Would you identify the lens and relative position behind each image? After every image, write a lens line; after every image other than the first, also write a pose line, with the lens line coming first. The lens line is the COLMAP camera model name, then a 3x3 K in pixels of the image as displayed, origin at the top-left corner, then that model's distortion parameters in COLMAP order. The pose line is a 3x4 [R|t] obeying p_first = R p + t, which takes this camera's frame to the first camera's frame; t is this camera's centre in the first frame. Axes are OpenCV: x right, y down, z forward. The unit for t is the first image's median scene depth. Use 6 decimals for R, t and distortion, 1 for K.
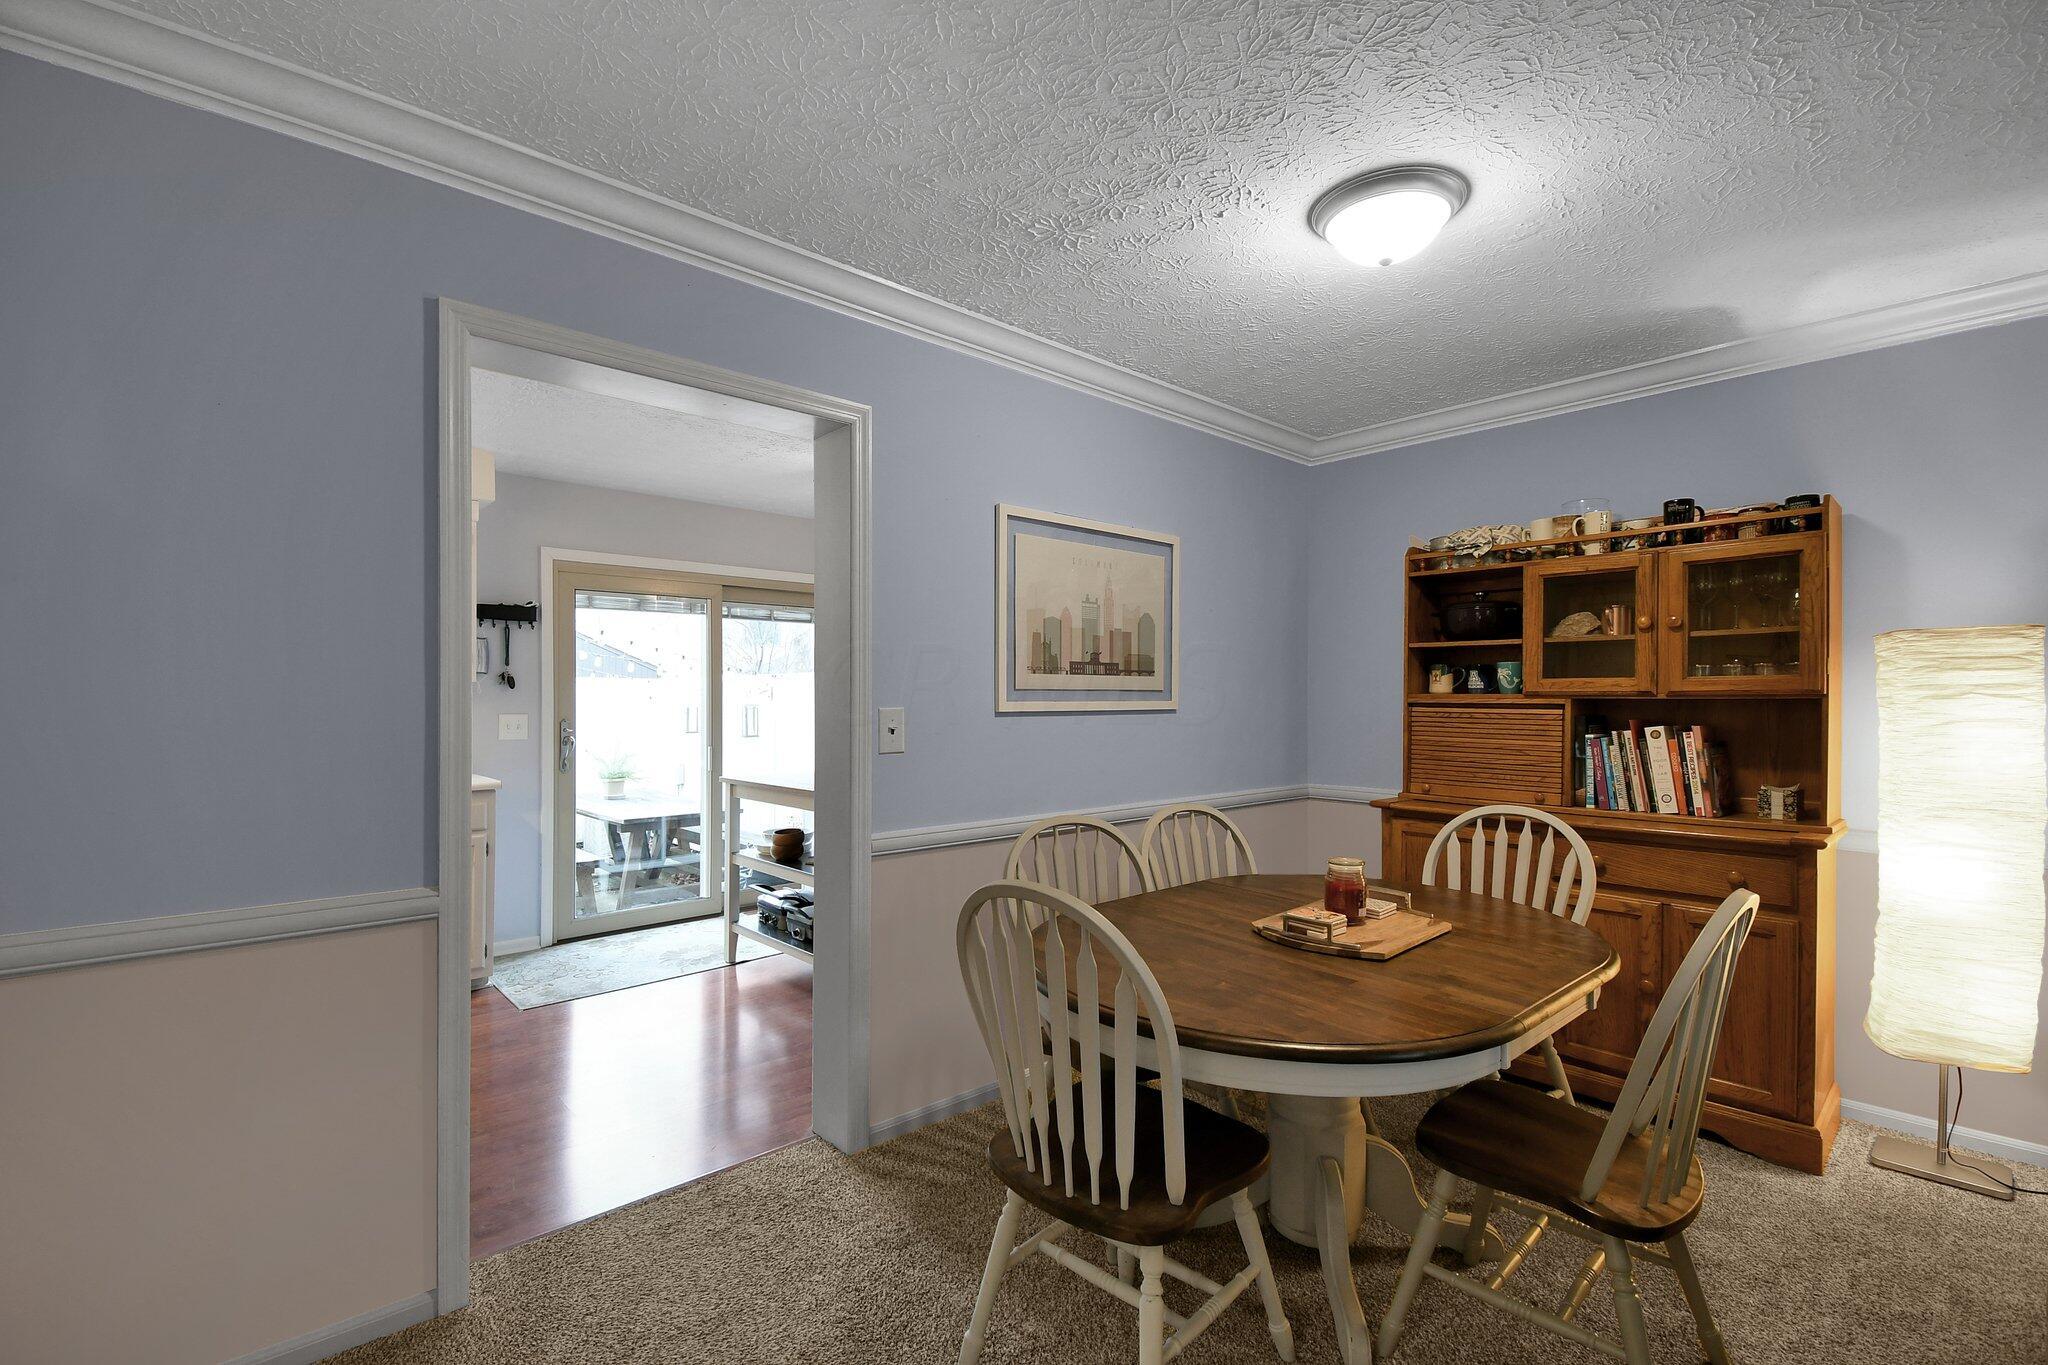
lens RADIAL K [[907.9, 0, 1023.9], [0, 907.9, 697.8], [0, 0, 1]] dist [0.080255, -0.064988]
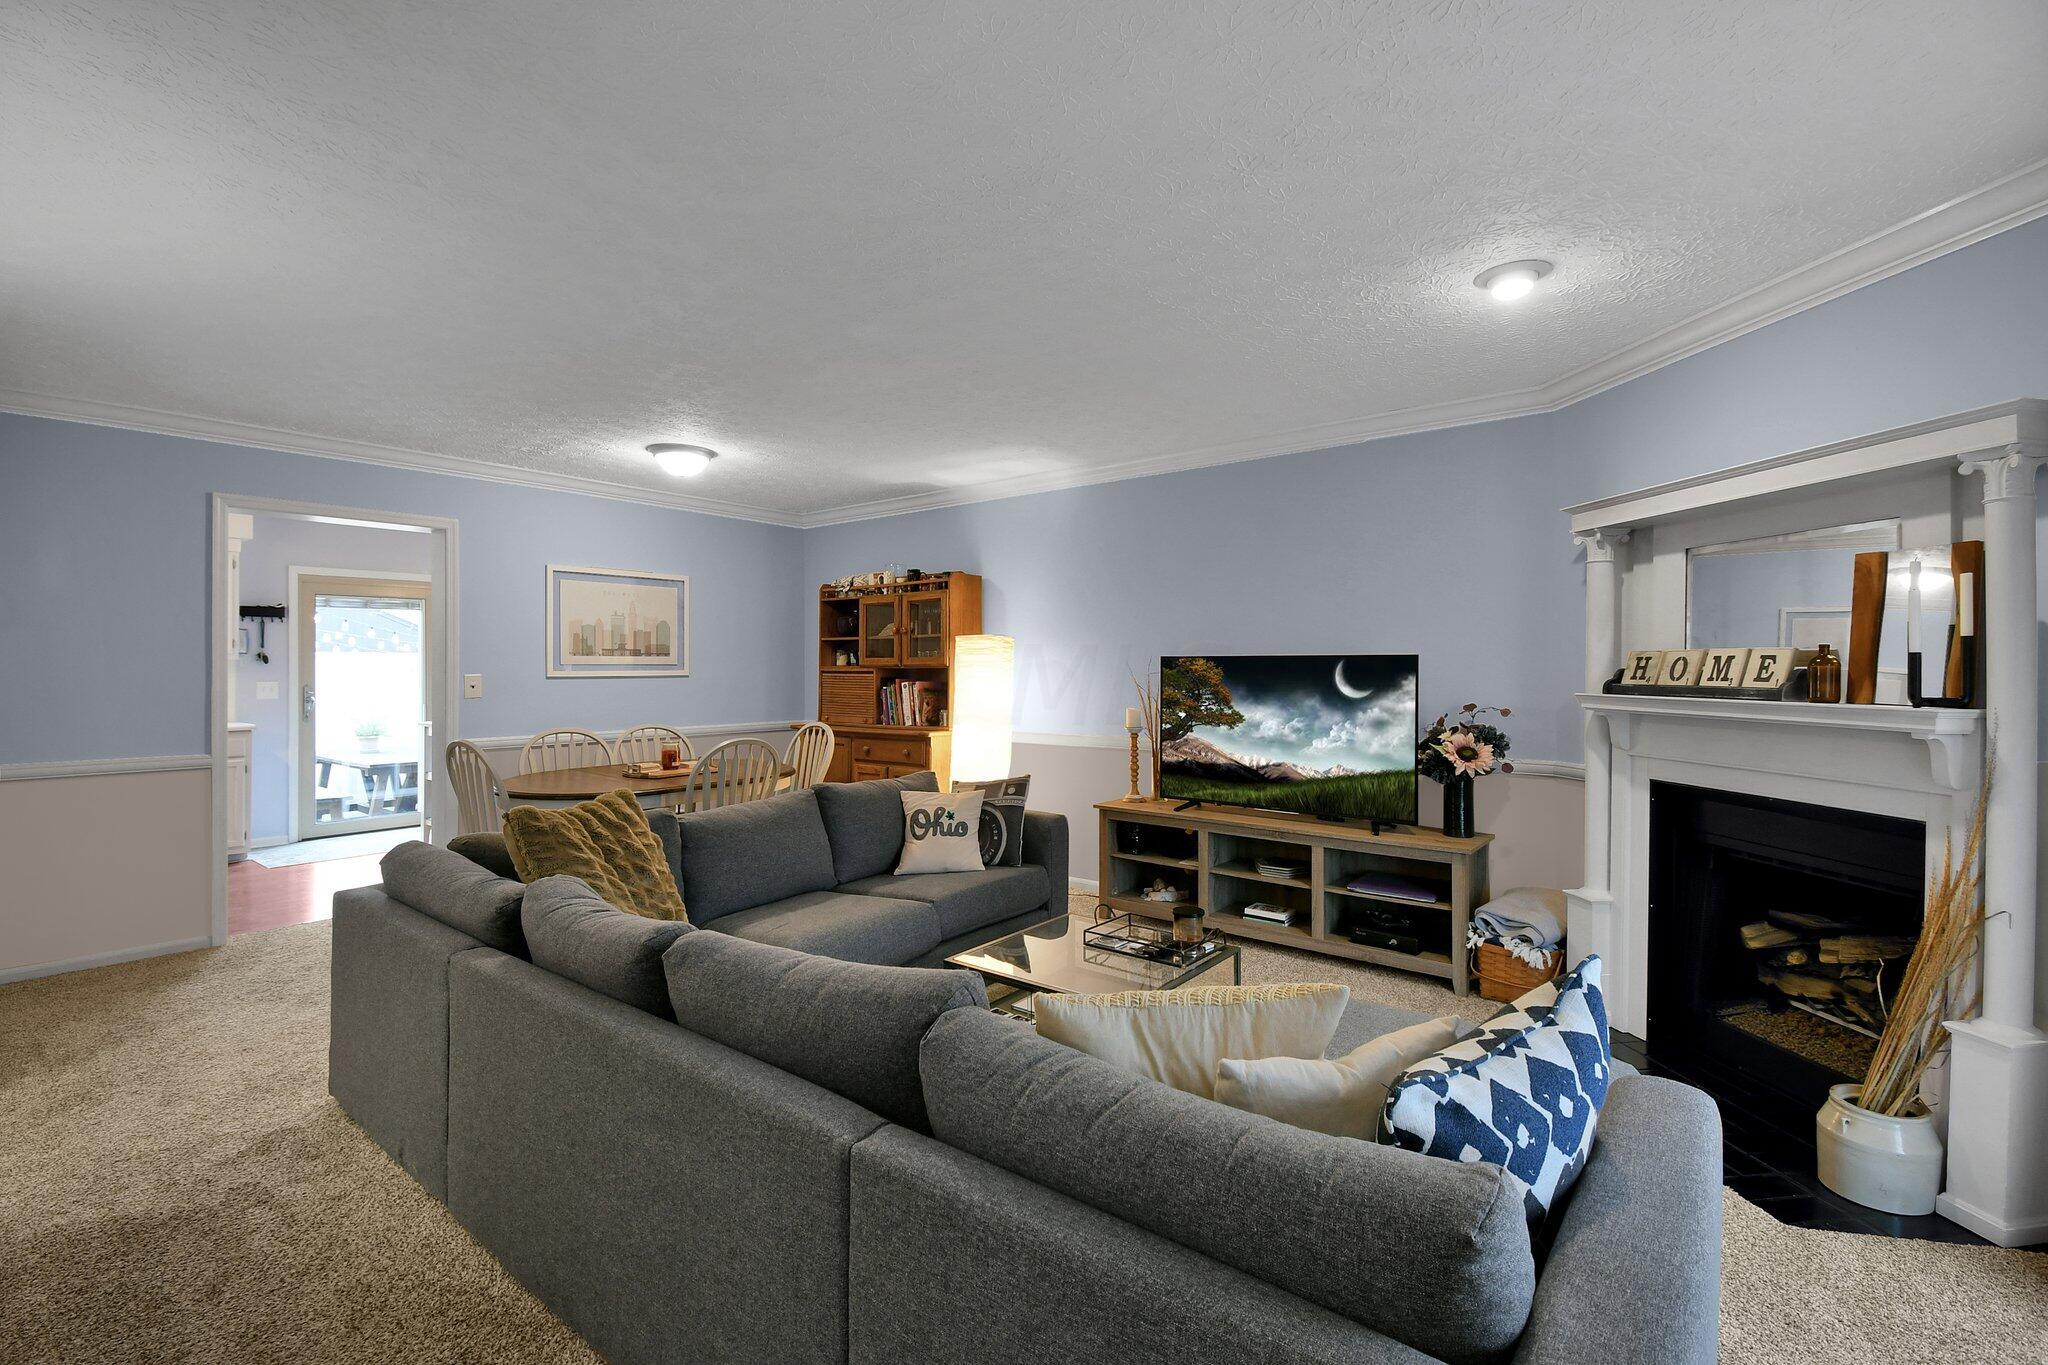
lens RADIAL K [[913.6, 0, 1023.9], [0, 913.6, 663.0], [0, 0, 1]] dist [0.027785, -0.021305]
pose [[0.987094, -0.002842, 0.160119, 0.538069], [0.003585, 0.999984, -0.004354, -0.000649], [-0.160104, 0.004872, 0.987088, -0.856057]]
